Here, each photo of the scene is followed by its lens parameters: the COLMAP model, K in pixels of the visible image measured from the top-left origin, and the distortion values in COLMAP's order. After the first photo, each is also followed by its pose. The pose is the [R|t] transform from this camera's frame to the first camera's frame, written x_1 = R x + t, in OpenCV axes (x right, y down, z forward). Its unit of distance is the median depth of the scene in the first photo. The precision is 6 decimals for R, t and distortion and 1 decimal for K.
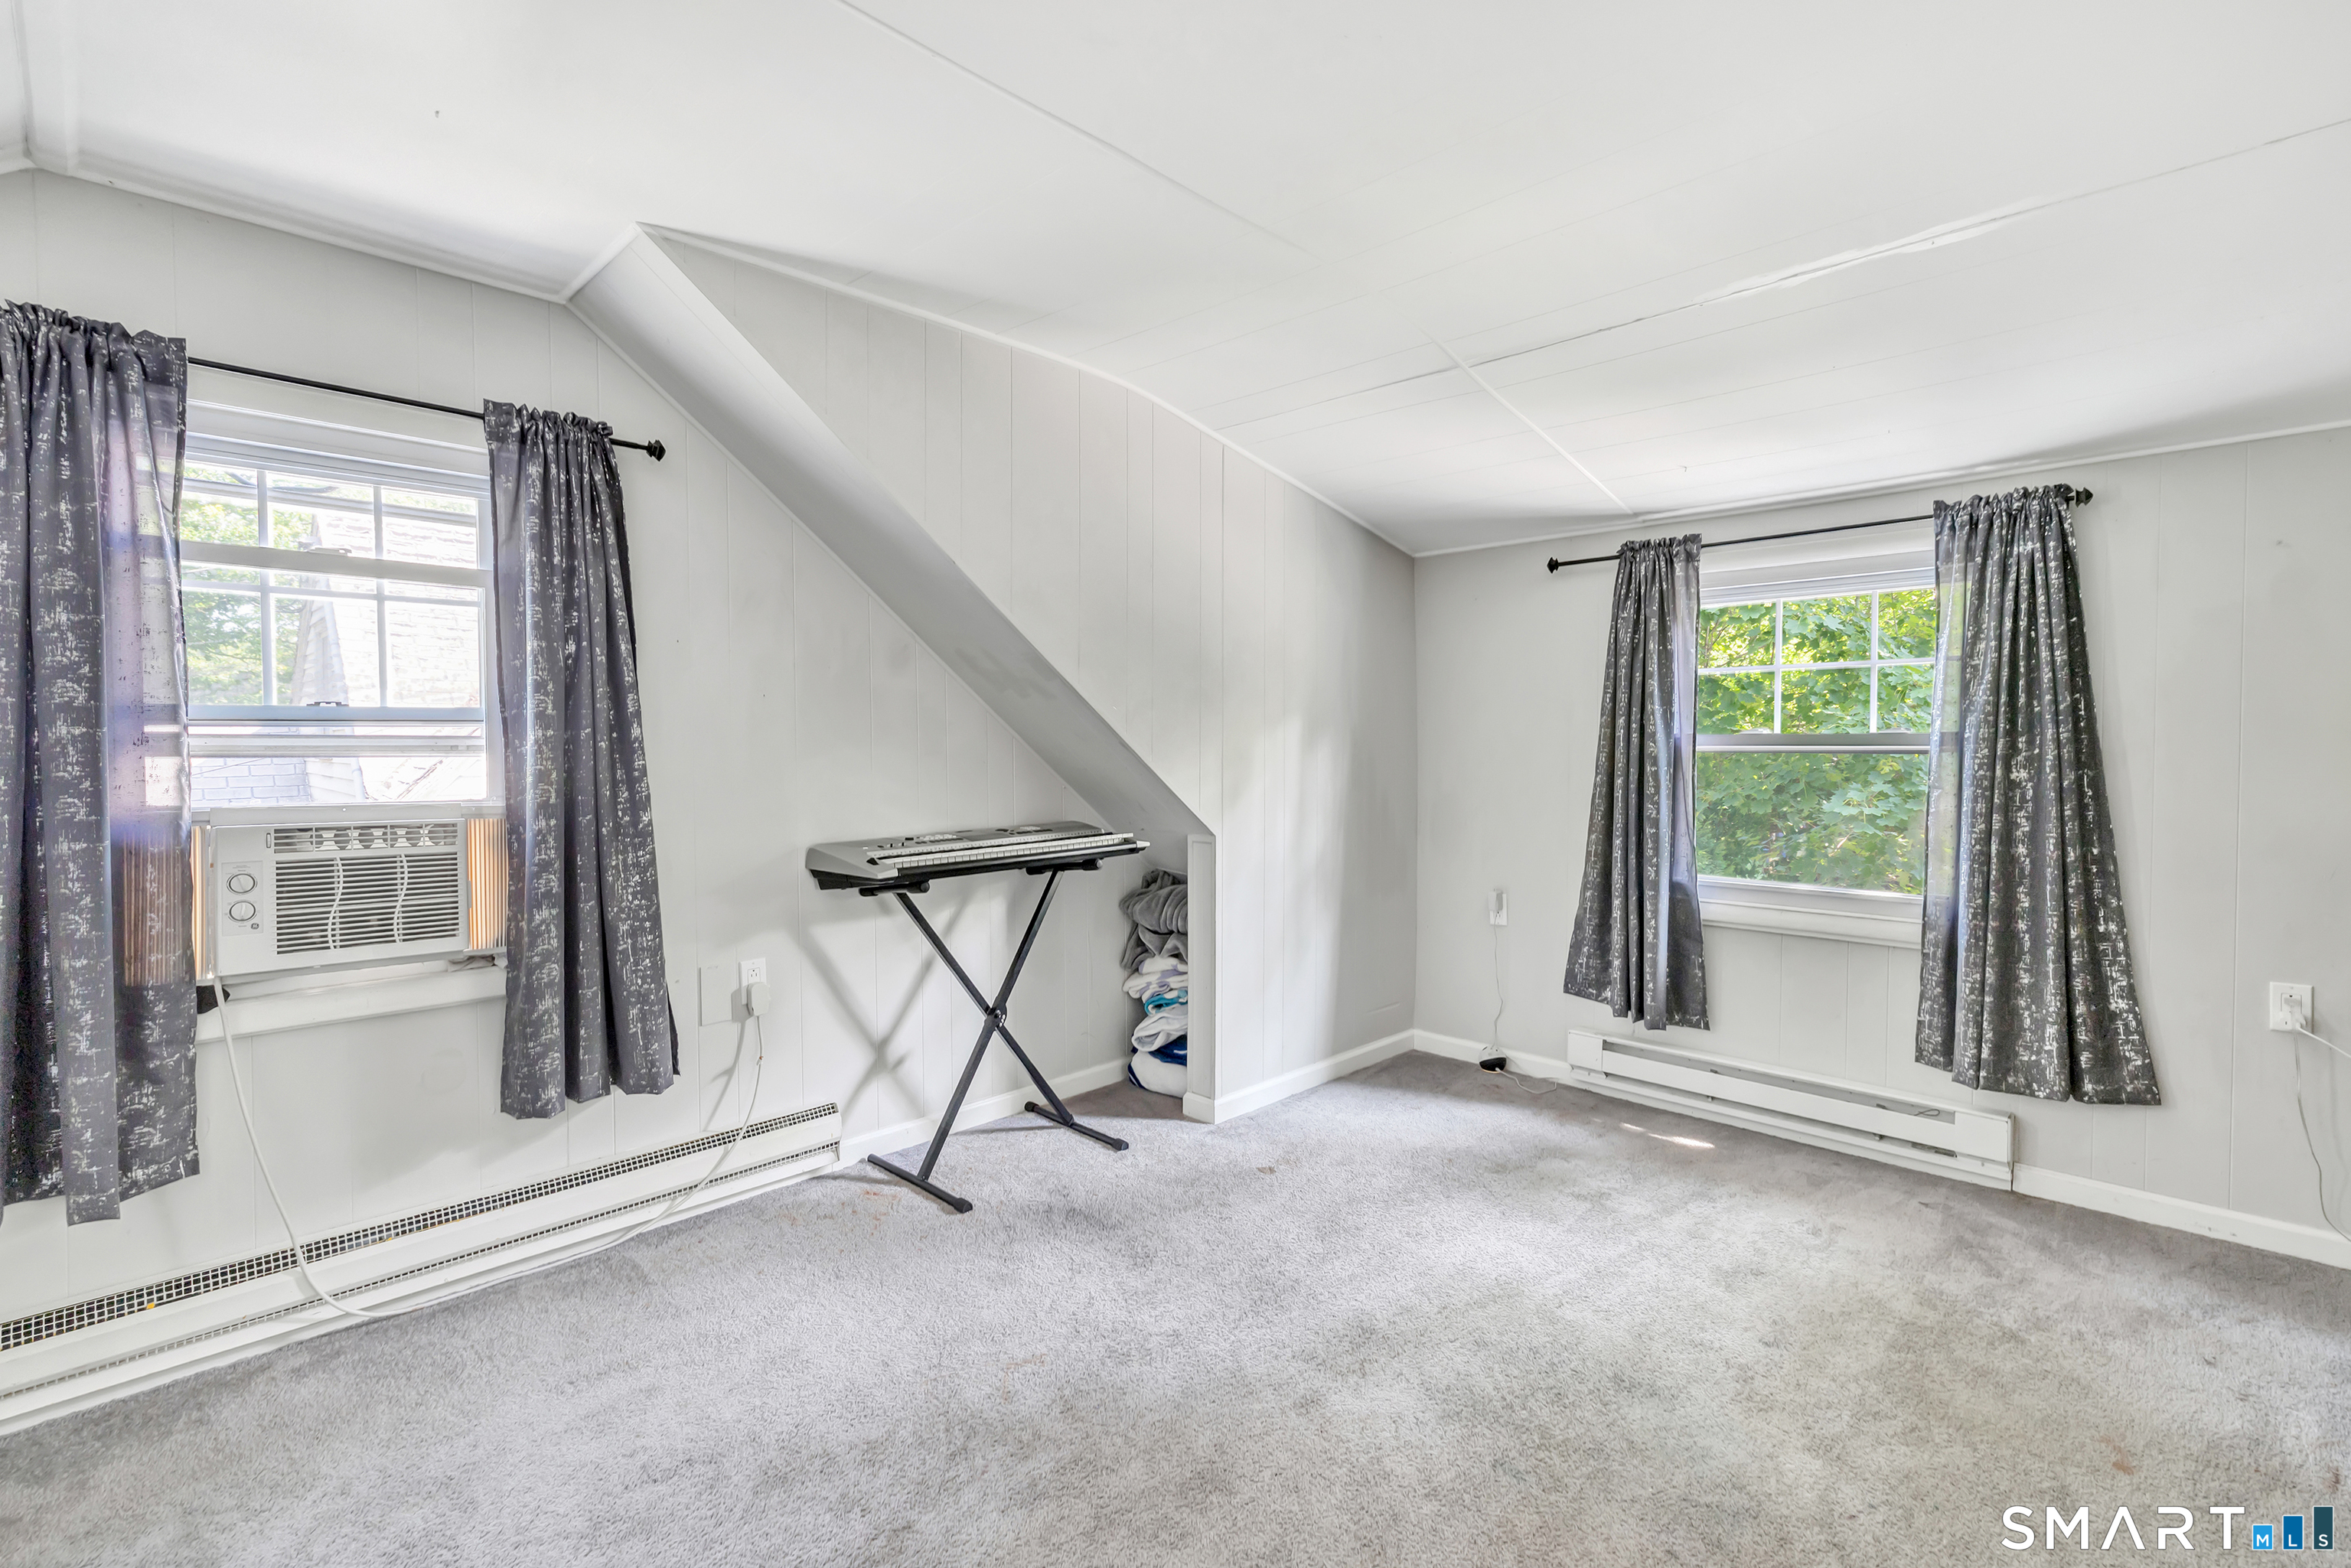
lens RADIAL K [[1037.5, 0, 1160.6], [0, 1037.5, 764.4], [0, 0, 1]] dist [-0.003235, 0.001389]
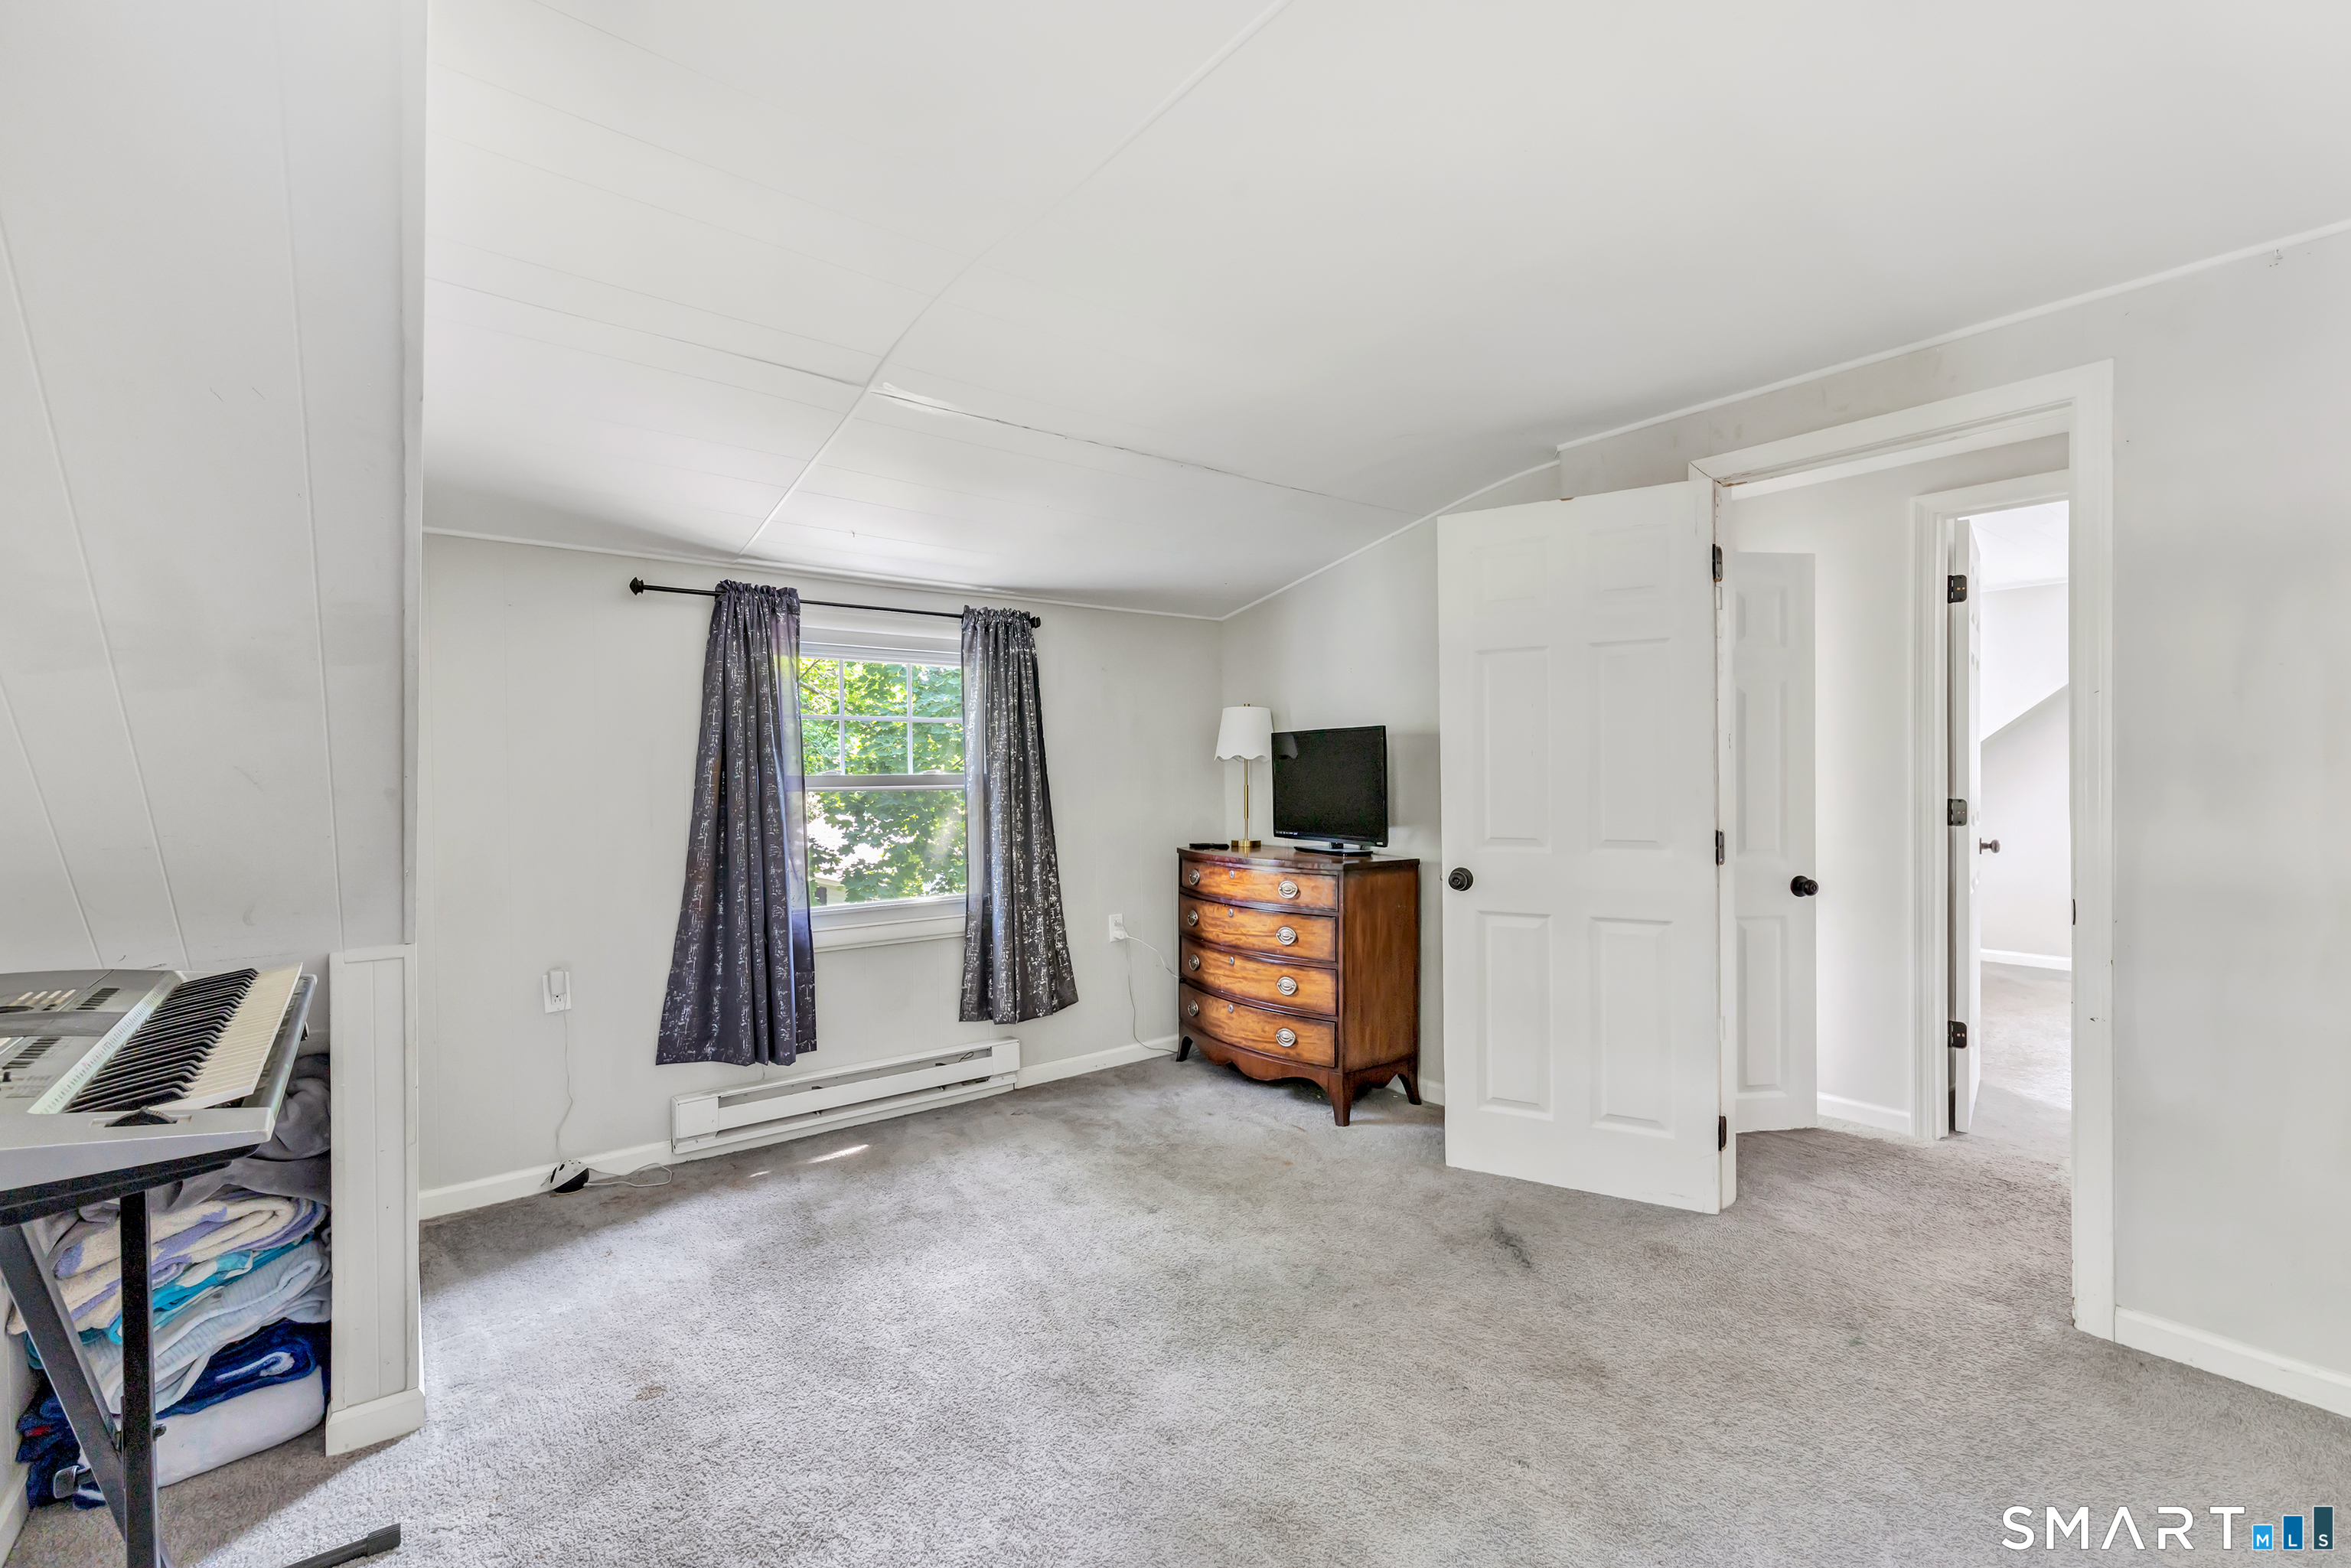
lens RADIAL K [[1037.5, 0, 1163.4], [0, 1037.5, 784.6], [0, 0, 1]] dist [-0.003235, 0.001389]
pose [[0.122336, -0.006626, 0.992467, -0.571542], [0.031964, 0.999485, 0.002733, -0.013517], [-0.991974, 0.031389, 0.122485, 0.573831]]
